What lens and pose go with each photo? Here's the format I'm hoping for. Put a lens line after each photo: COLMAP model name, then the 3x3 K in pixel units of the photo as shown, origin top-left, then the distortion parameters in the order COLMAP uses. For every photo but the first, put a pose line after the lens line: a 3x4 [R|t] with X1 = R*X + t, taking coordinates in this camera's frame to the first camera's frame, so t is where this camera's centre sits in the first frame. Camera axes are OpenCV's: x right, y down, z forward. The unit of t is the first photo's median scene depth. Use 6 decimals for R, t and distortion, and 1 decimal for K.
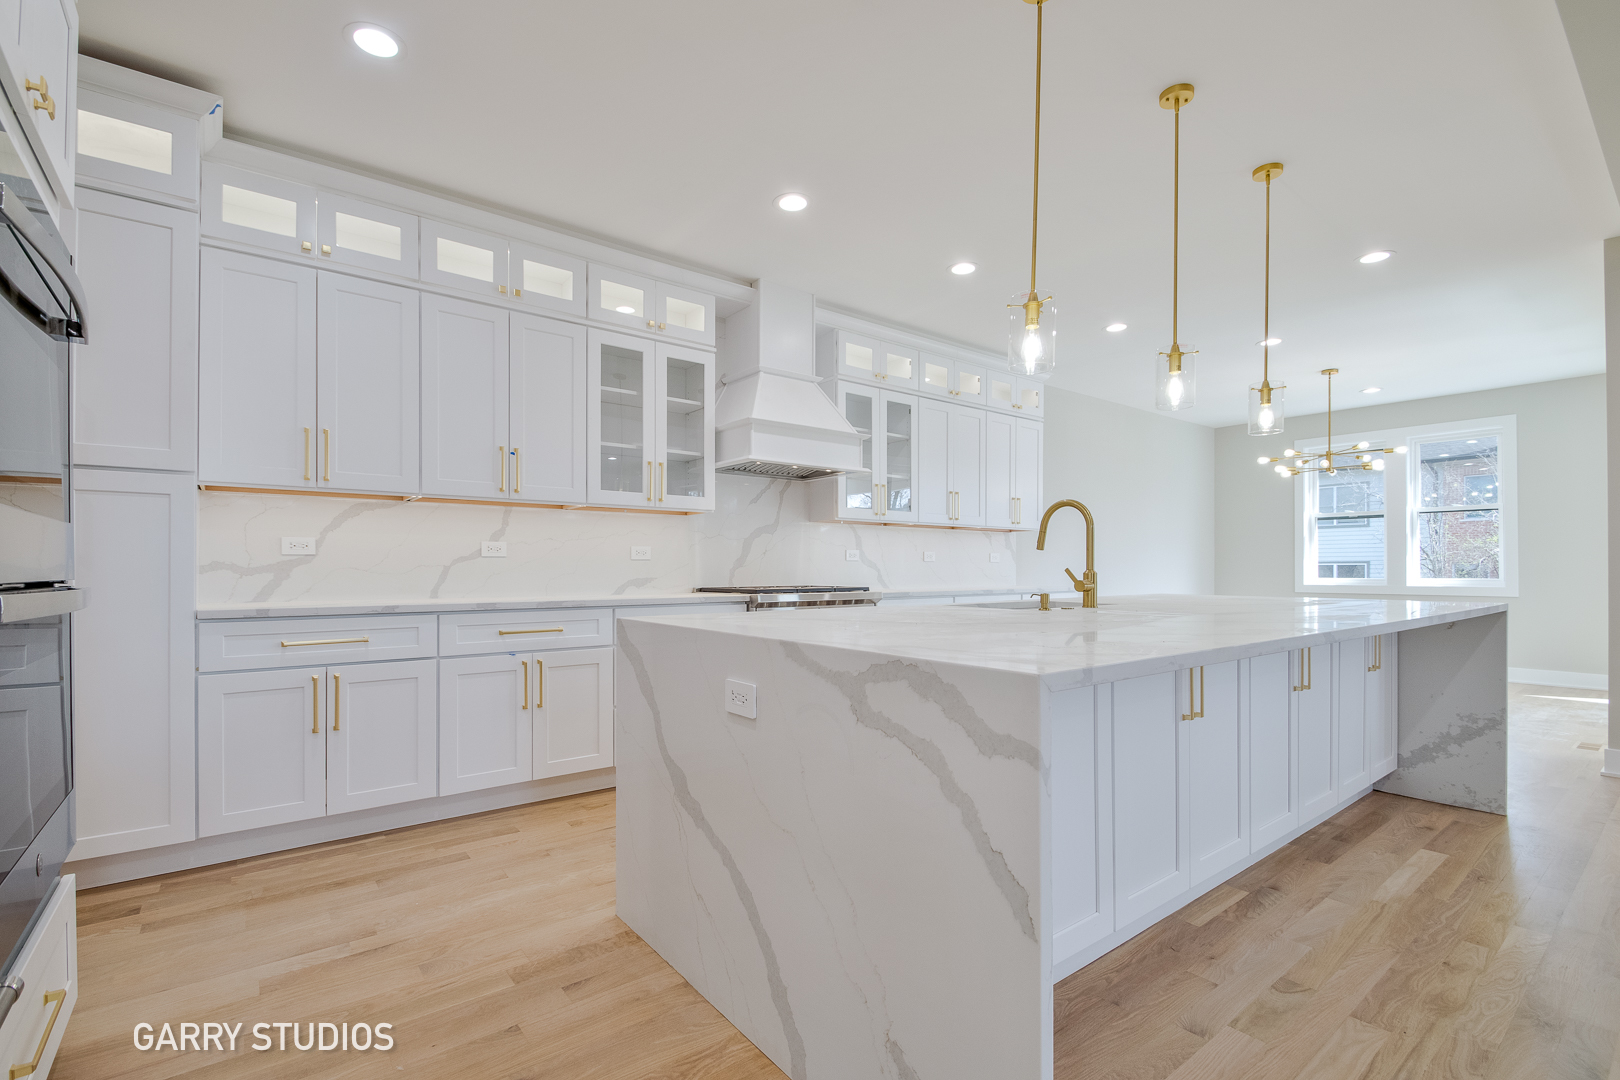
lens RADIAL K [[720.7, 0, 806.8], [0, 720.7, 556.2], [0, 0, 1]] dist [-0.002762, -0.003182]
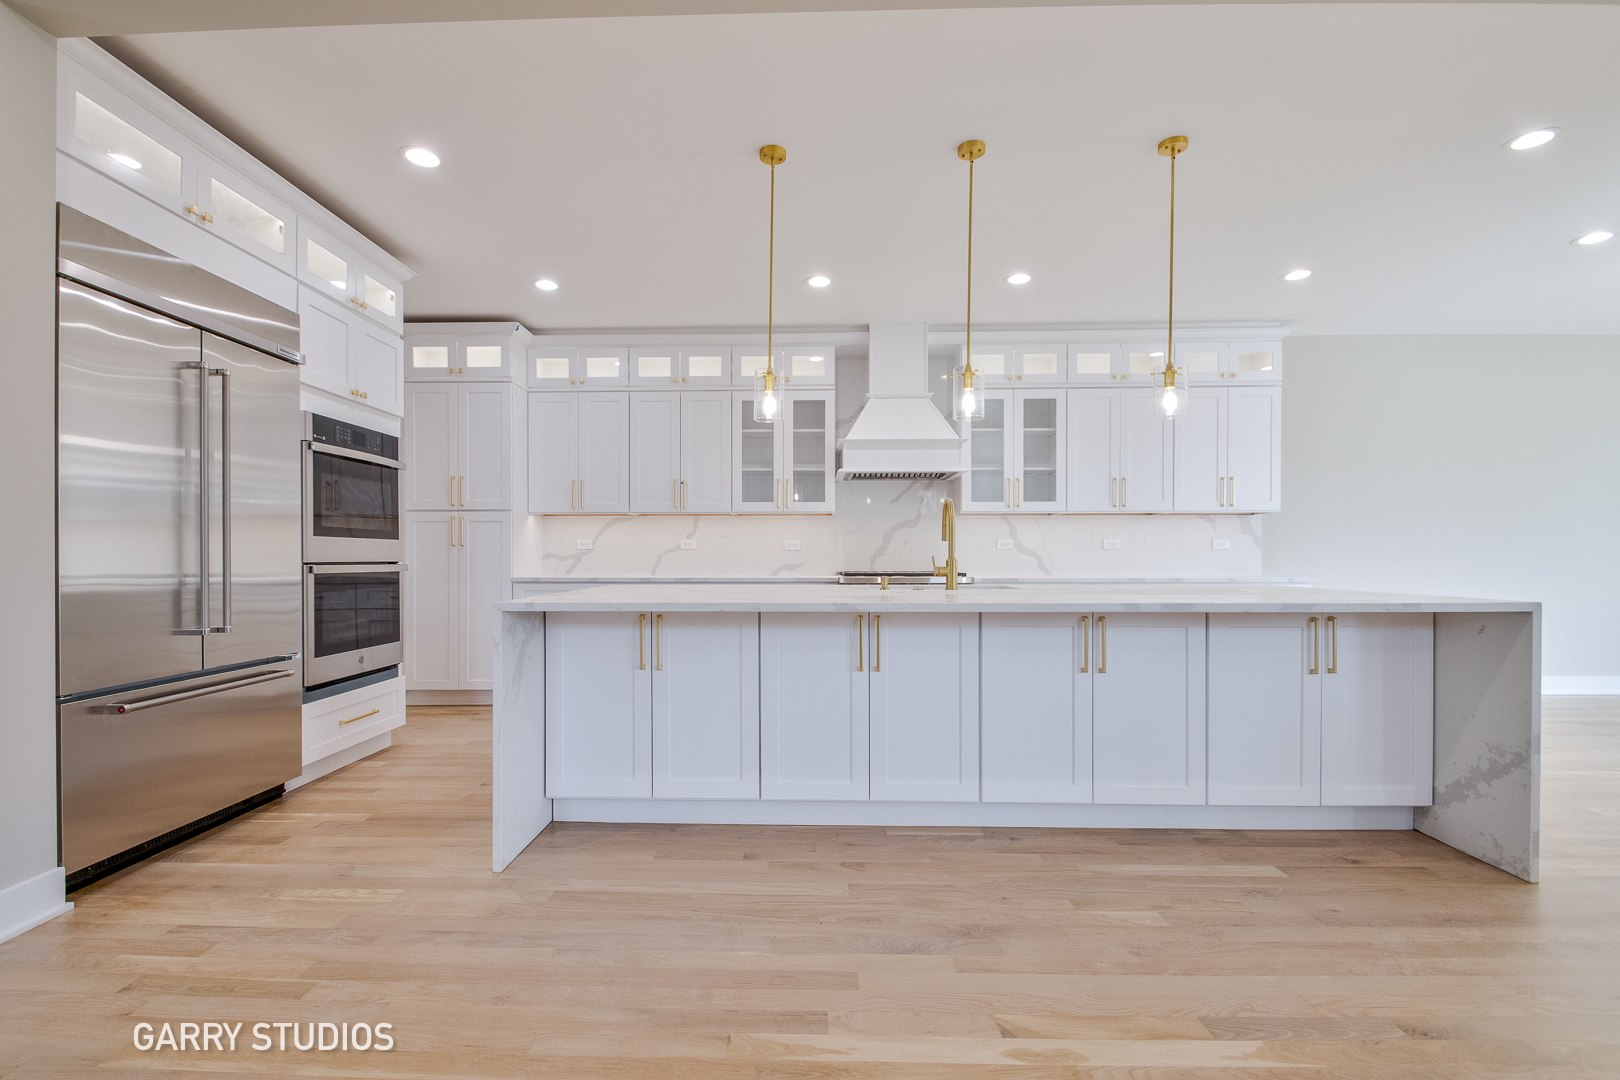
lens RADIAL K [[720.7, 0, 800.5], [0, 720.7, 547.4], [0, 0, 1]] dist [-0.002762, -0.003182]
pose [[0.780610, -0.008942, -0.624955, 0.741136], [0.012603, 0.999920, 0.001435, -0.002617], [0.624892, -0.008997, 0.780660, -0.061289]]
